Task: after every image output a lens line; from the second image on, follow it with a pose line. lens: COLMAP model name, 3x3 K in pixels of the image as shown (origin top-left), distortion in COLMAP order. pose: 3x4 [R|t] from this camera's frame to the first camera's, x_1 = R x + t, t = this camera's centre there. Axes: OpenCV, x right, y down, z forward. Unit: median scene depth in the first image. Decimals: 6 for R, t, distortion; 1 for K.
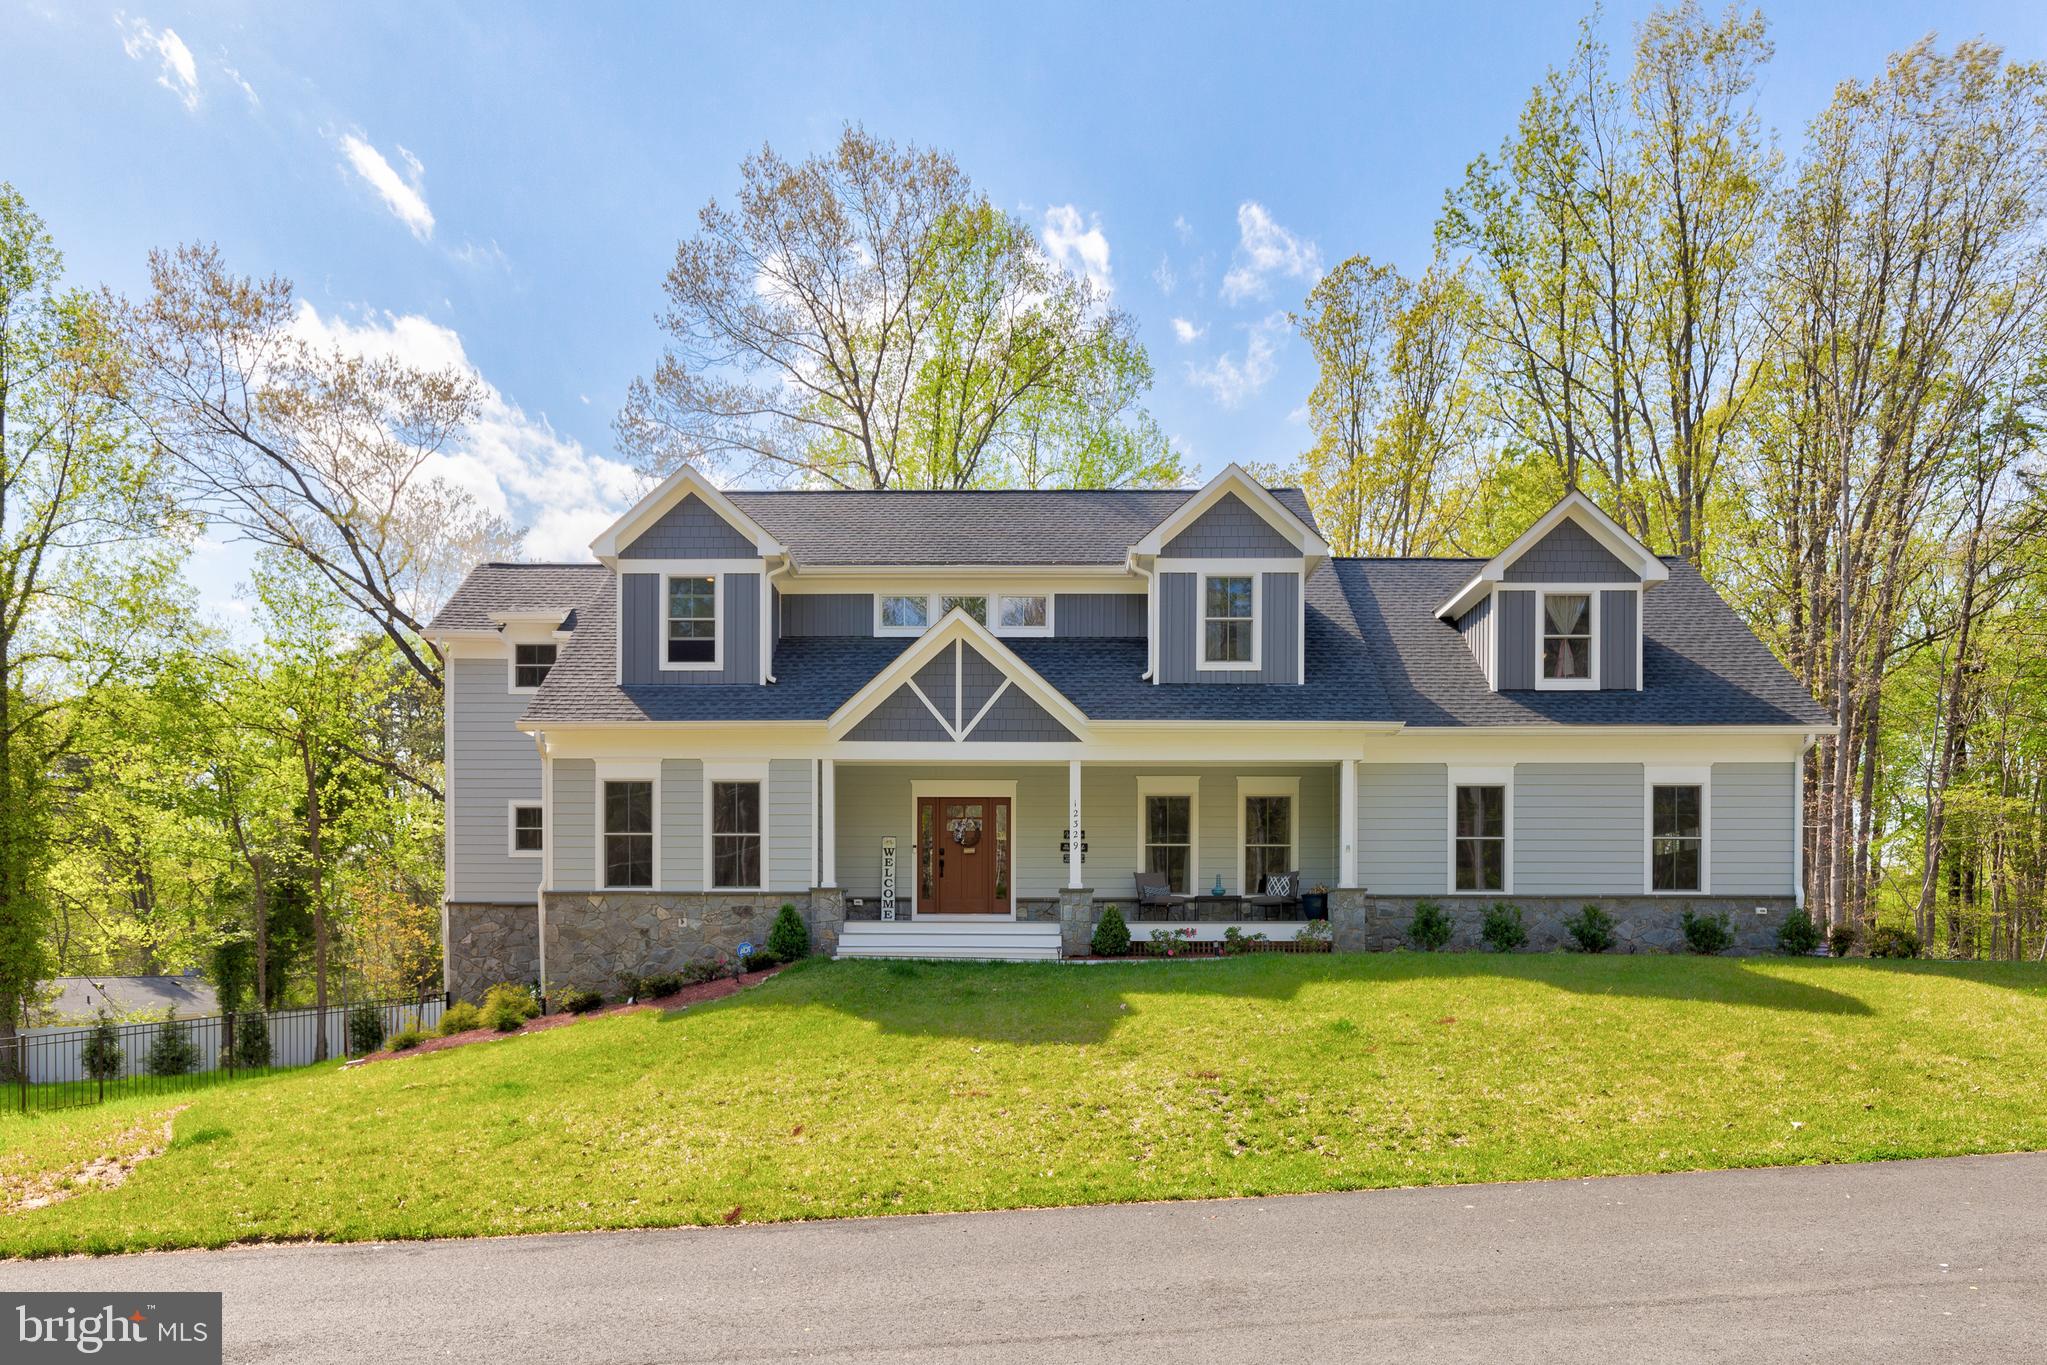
lens RADIAL K [[942.1, 0, 1022.9], [0, 942.1, 668.6], [0, 0, 1]] dist [0.013017, 0.000008]
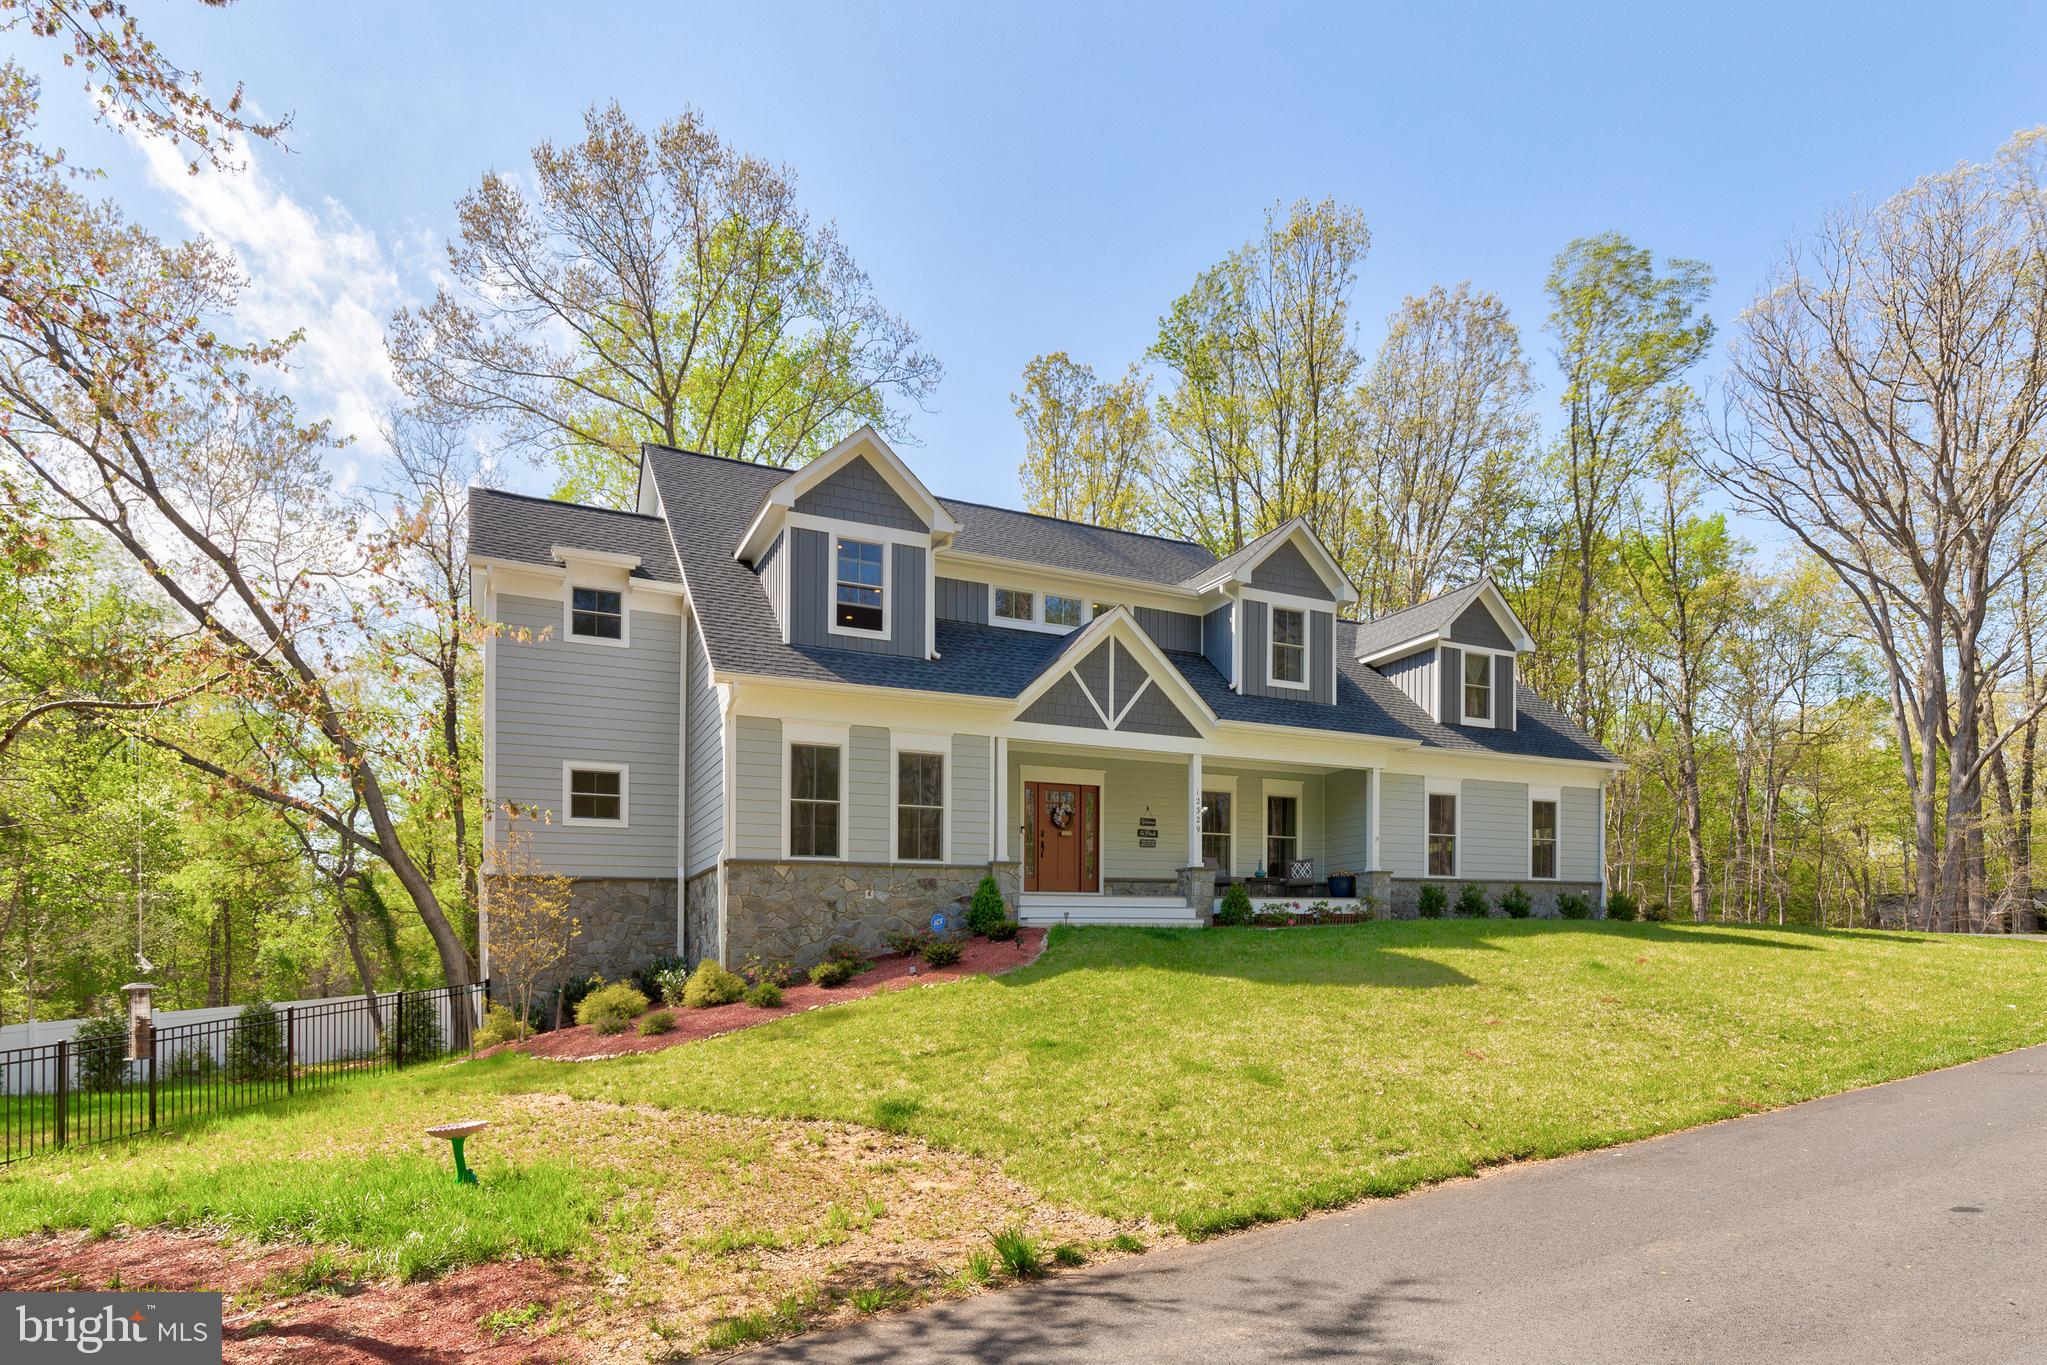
lens RADIAL K [[861.9, 0, 1023.5], [0, 861.9, 682.5], [0, 0, 1]] dist [-0.000855, -0.000145]
pose [[0.928577, 0.093423, 0.359190, -0.515118], [-0.089904, 0.995597, -0.026529, 0.057356], [-0.360087, -0.007659, 0.932887, 0.111751]]
